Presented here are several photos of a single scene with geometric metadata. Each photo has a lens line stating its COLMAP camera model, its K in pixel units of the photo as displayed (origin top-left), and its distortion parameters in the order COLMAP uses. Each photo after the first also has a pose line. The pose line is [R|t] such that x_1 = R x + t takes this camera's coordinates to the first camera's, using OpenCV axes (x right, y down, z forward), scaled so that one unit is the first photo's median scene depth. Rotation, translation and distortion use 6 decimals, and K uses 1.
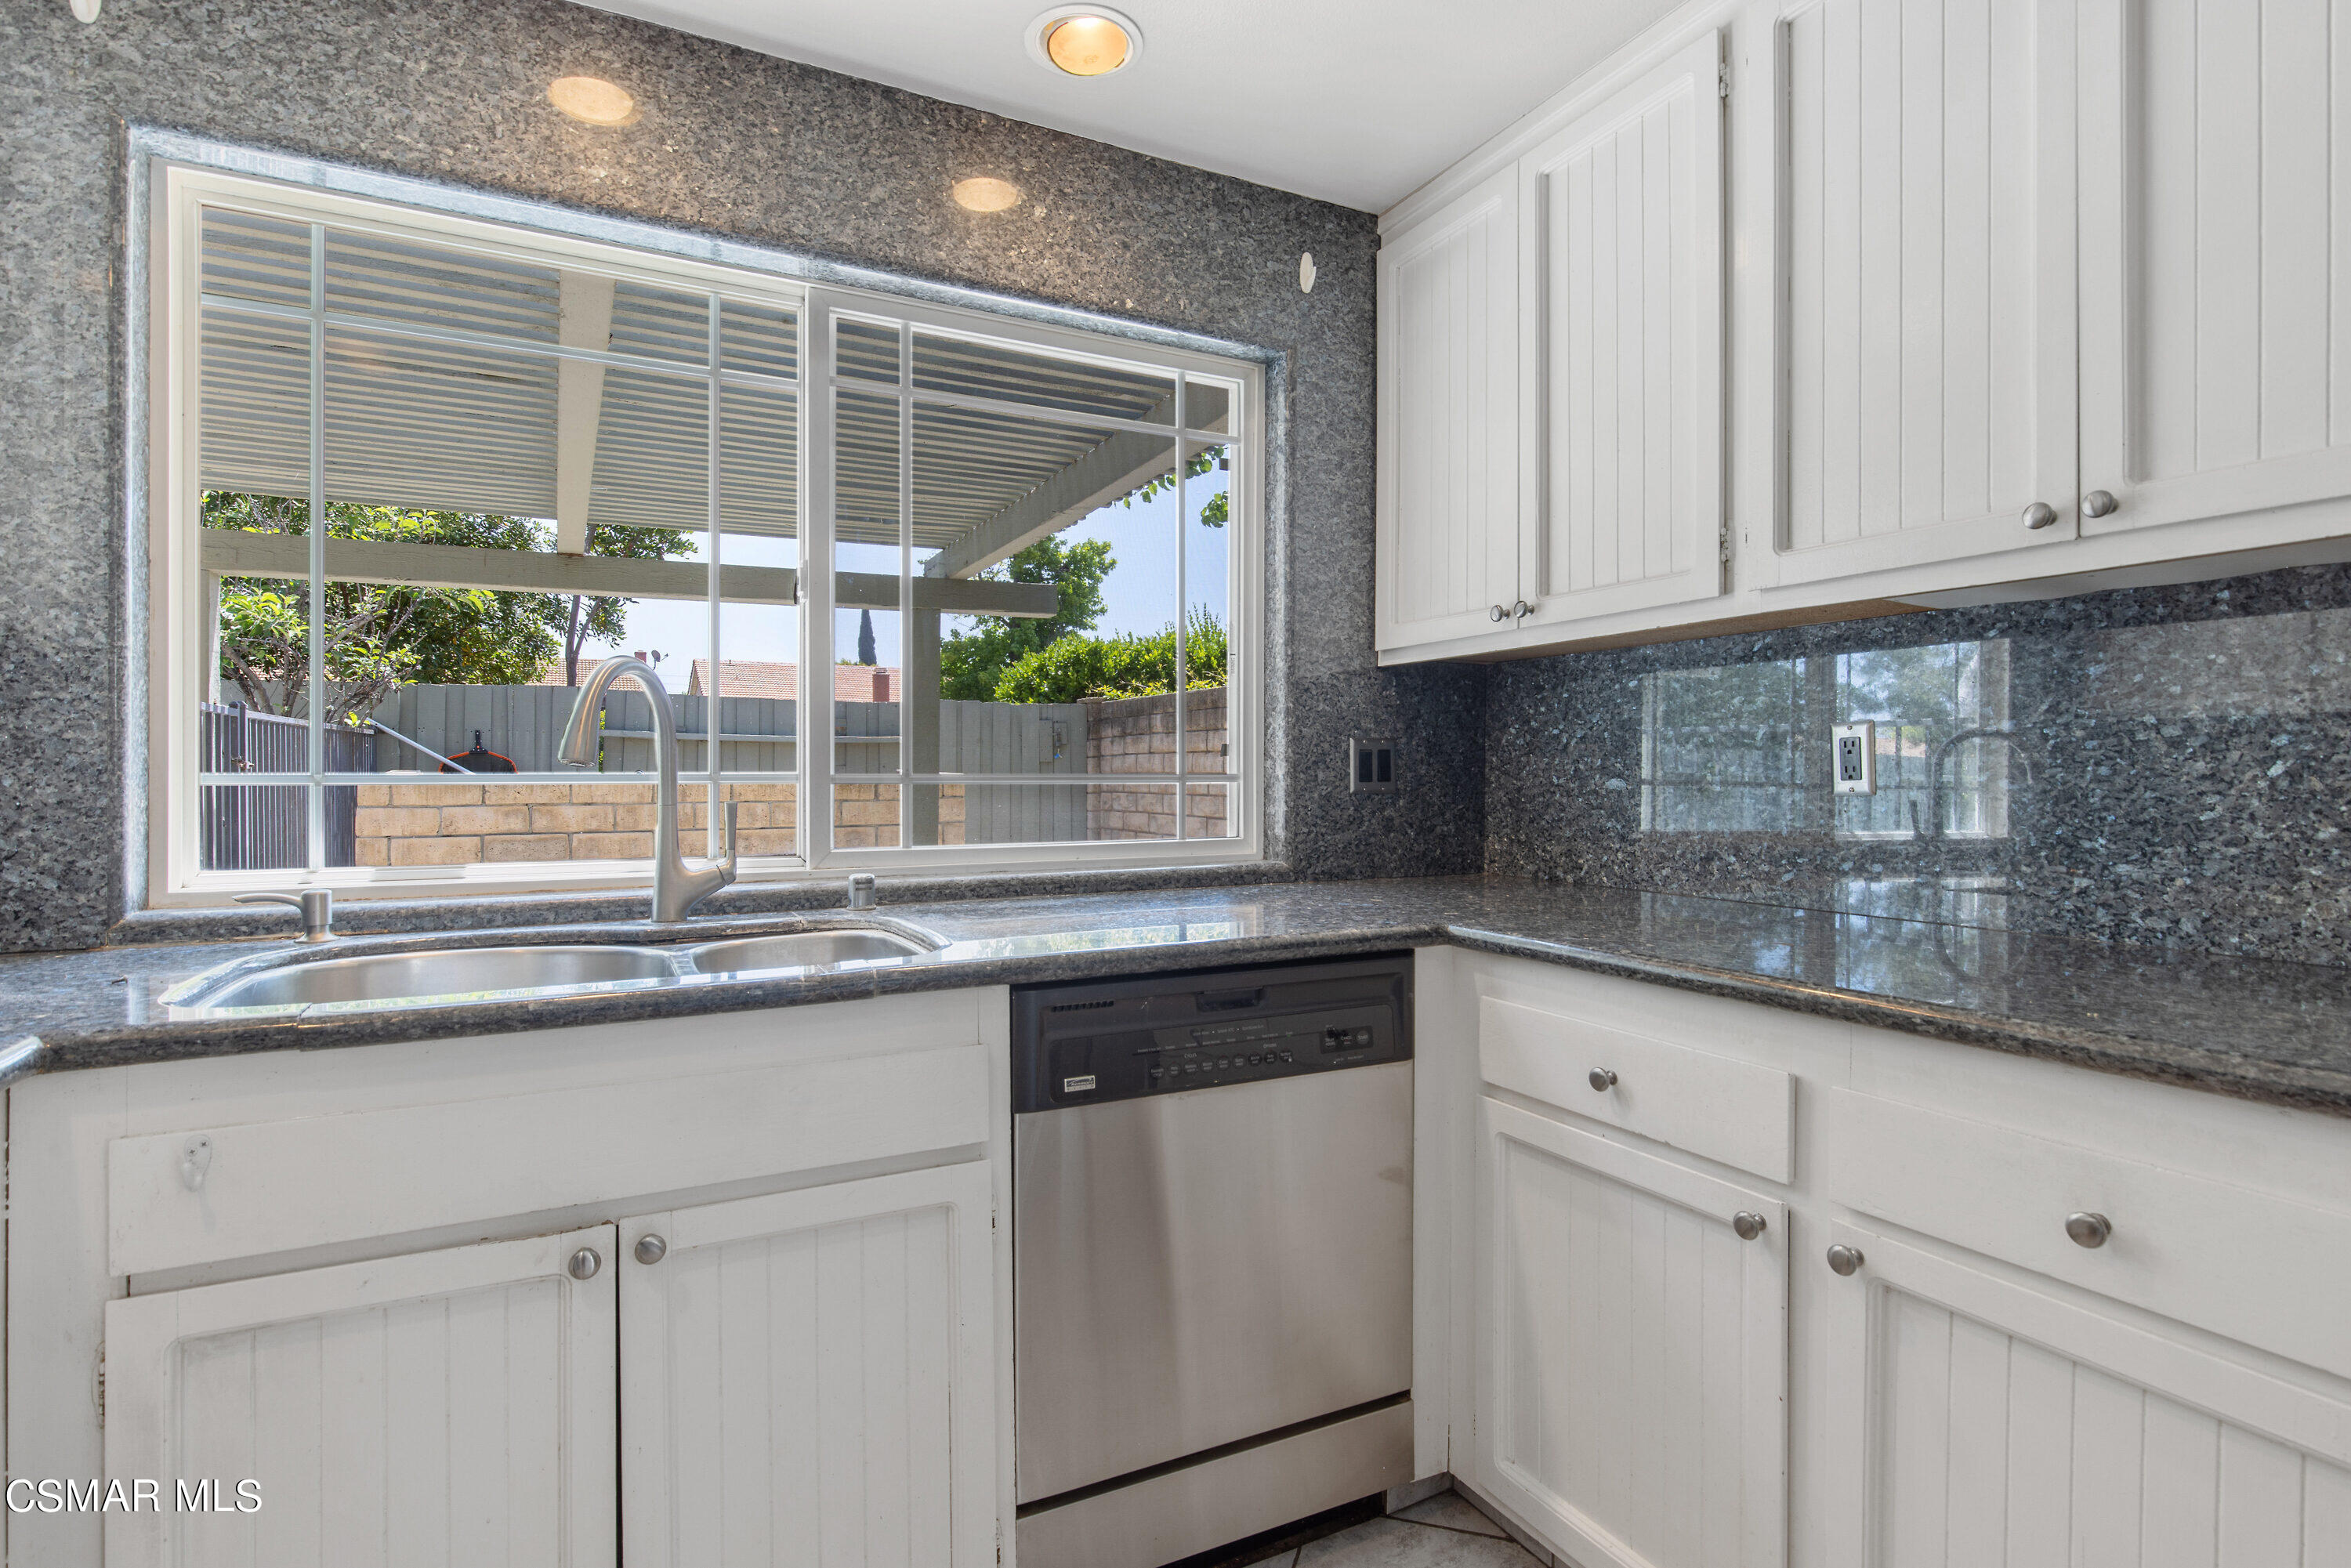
lens RADIAL K [[1158.8, 0, 1179.3], [0, 1158.8, 773.8], [0, 0, 1]] dist [-0.000686, -0.000181]
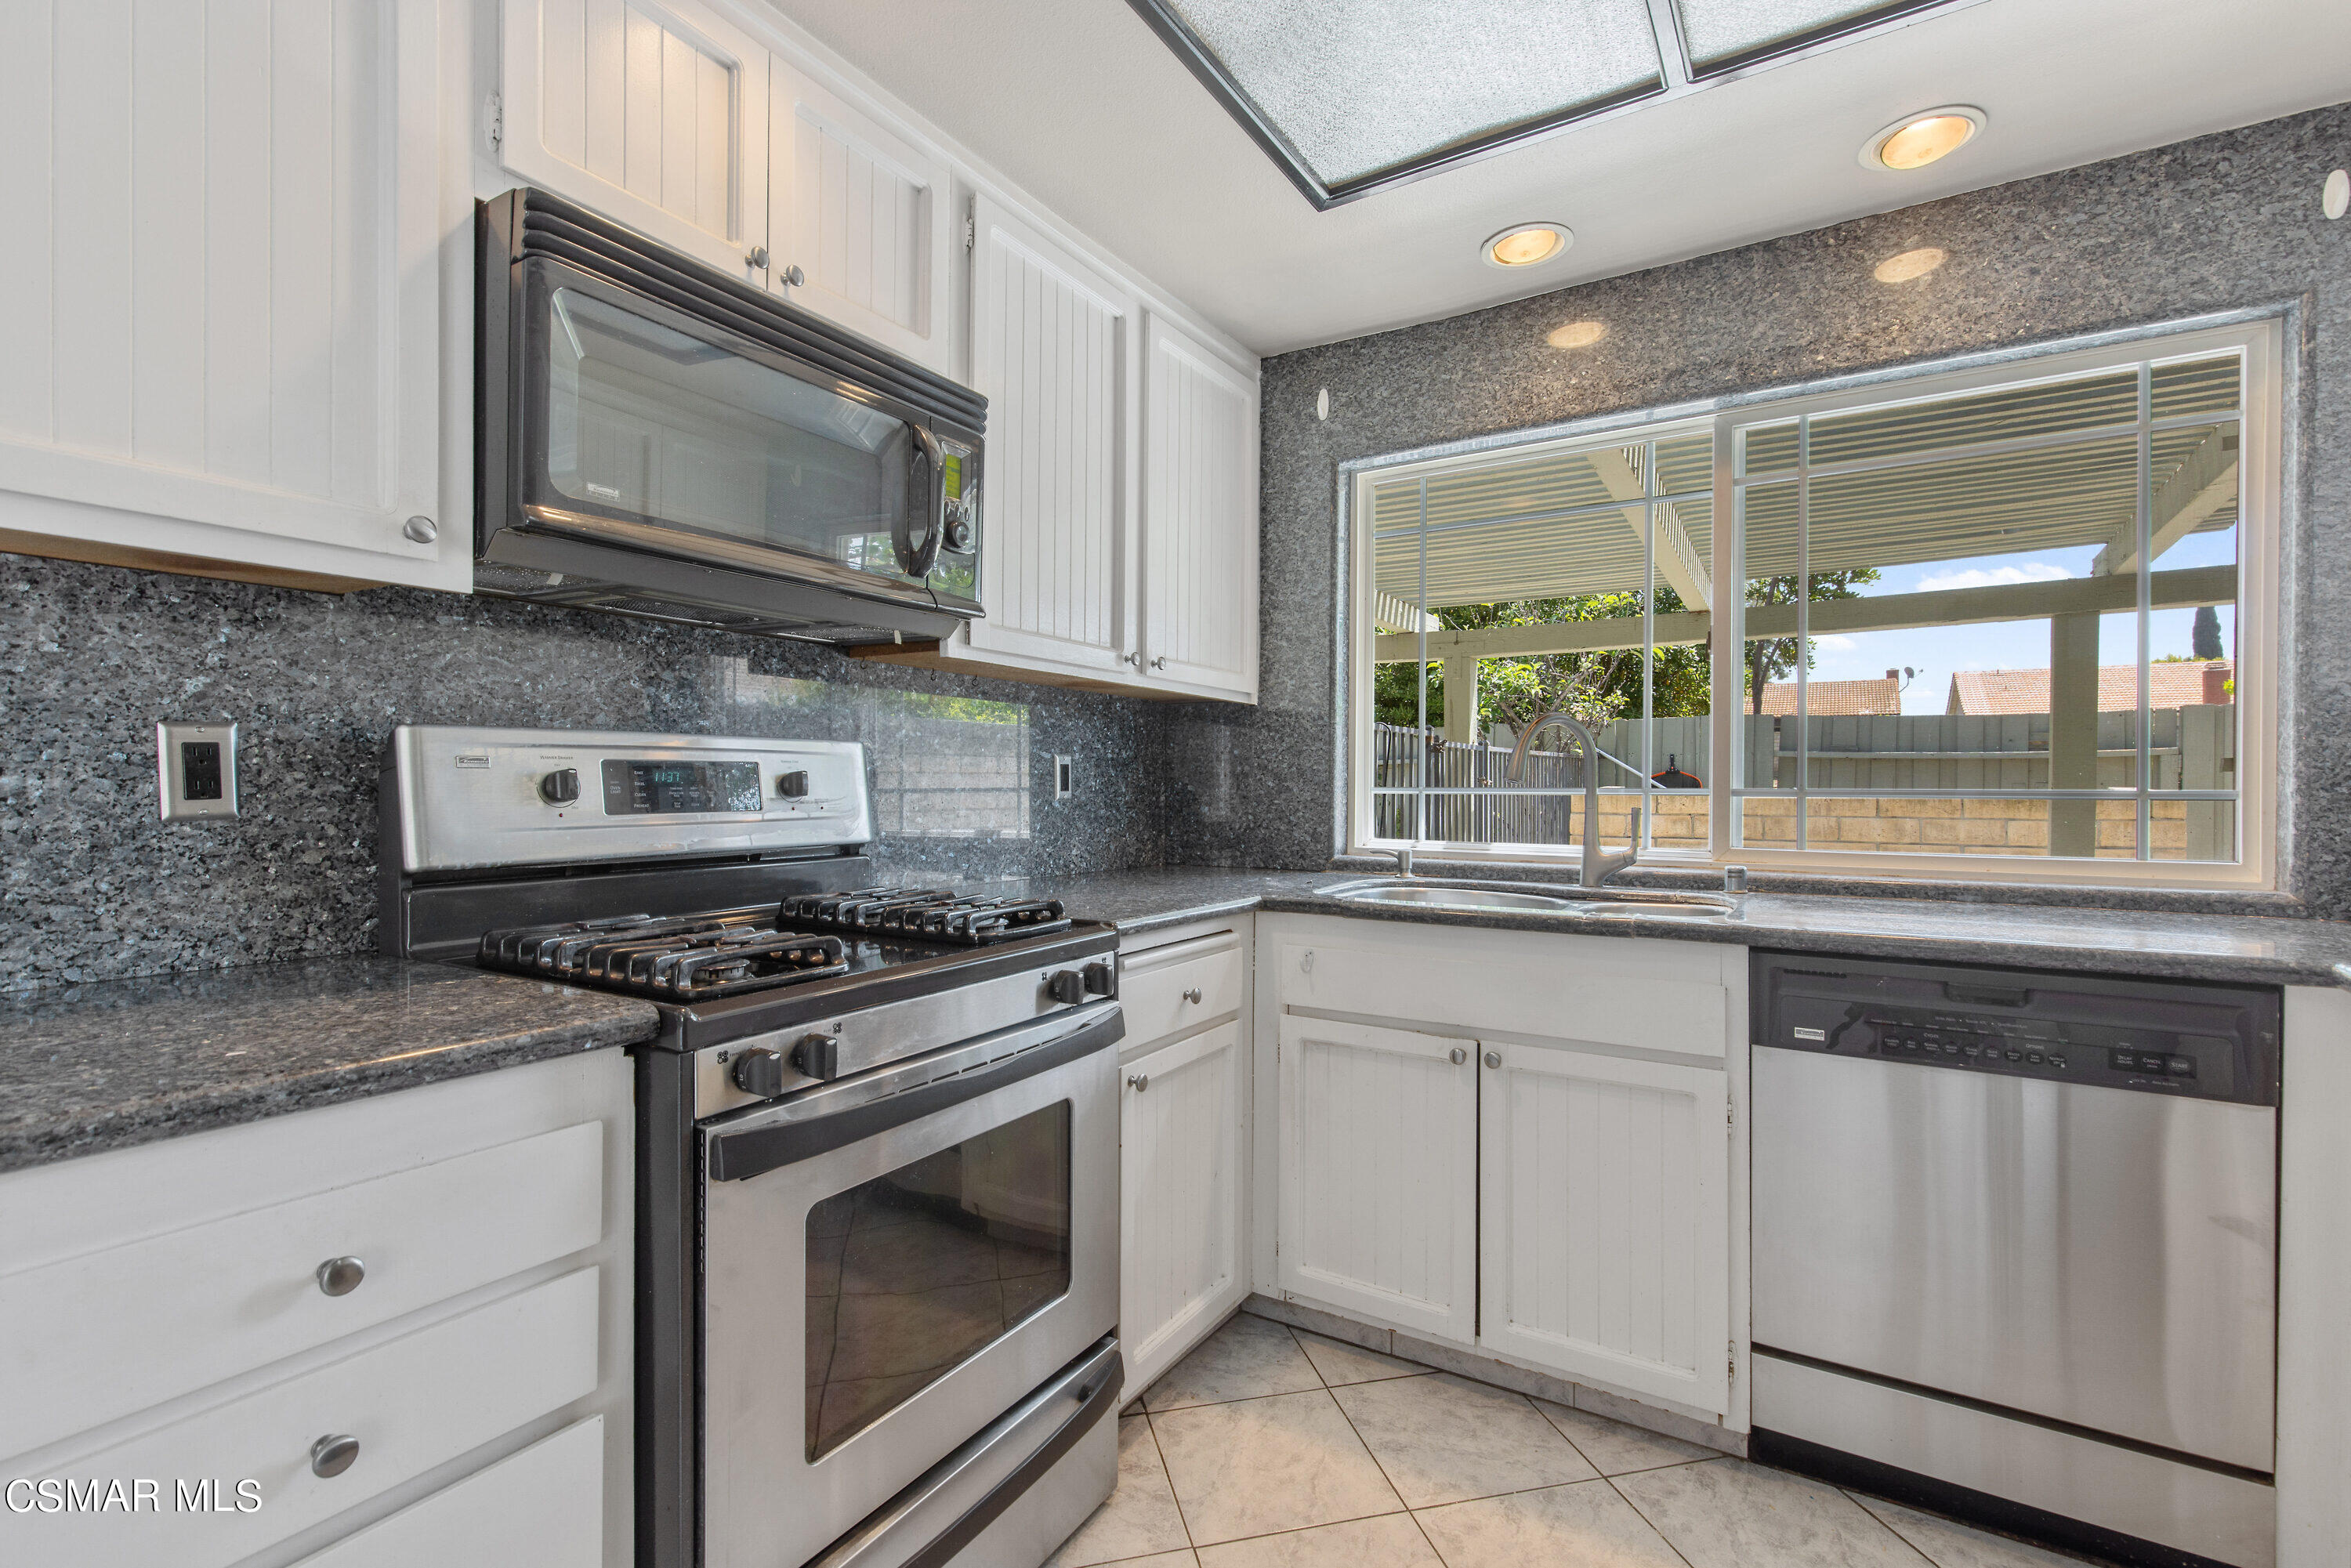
lens RADIAL K [[1064.0, 0, 1175.0], [0, 1064.0, 790.0], [0, 0, 1]] dist [0.004354, -0.001361]
pose [[0.507688, 0.005467, -0.861524, 0.419474], [-0.005710, 0.999979, 0.002980, 0.001859], [0.861522, 0.003406, 0.507709, -0.138293]]
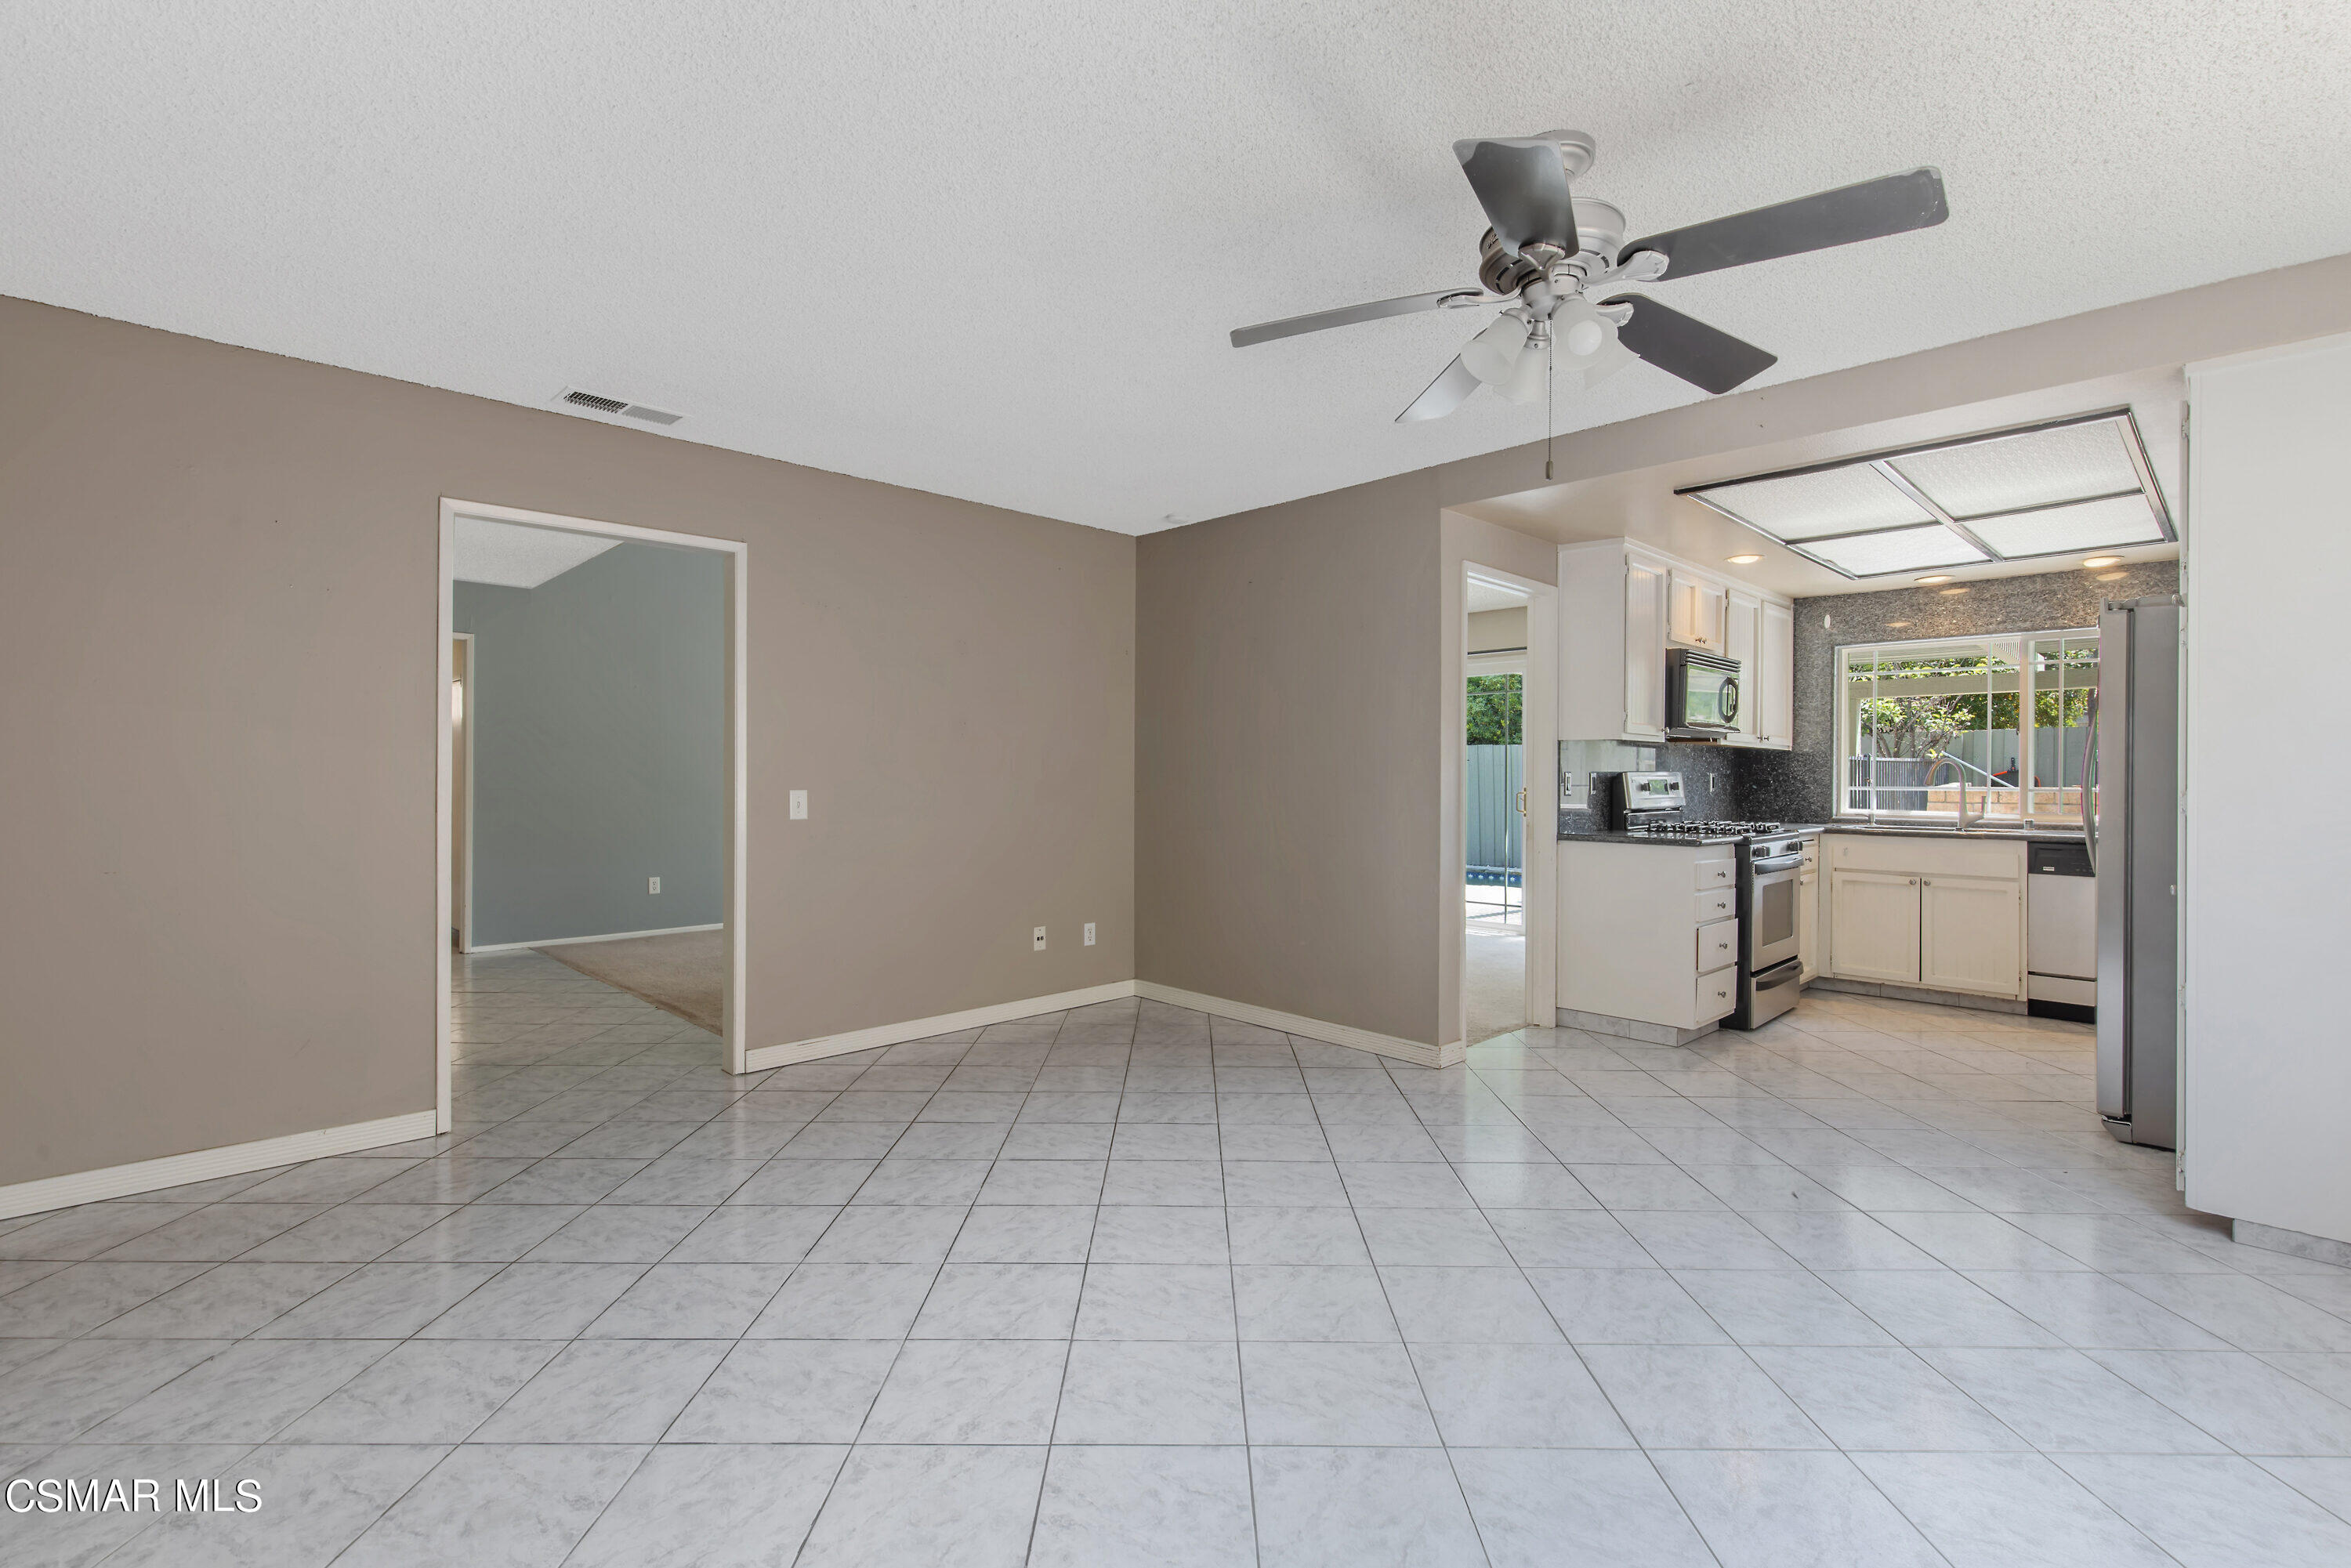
lens RADIAL K [[1064.0, 0, 1170.9], [0, 1064.0, 775.8], [0, 0, 1]] dist [0.004354, -0.001361]
pose [[0.289748, 0.002252, -0.957100, 1.874277], [-0.007291, 0.999973, 0.000146, -0.018477], [0.957075, 0.006936, 0.289757, -2.162987]]
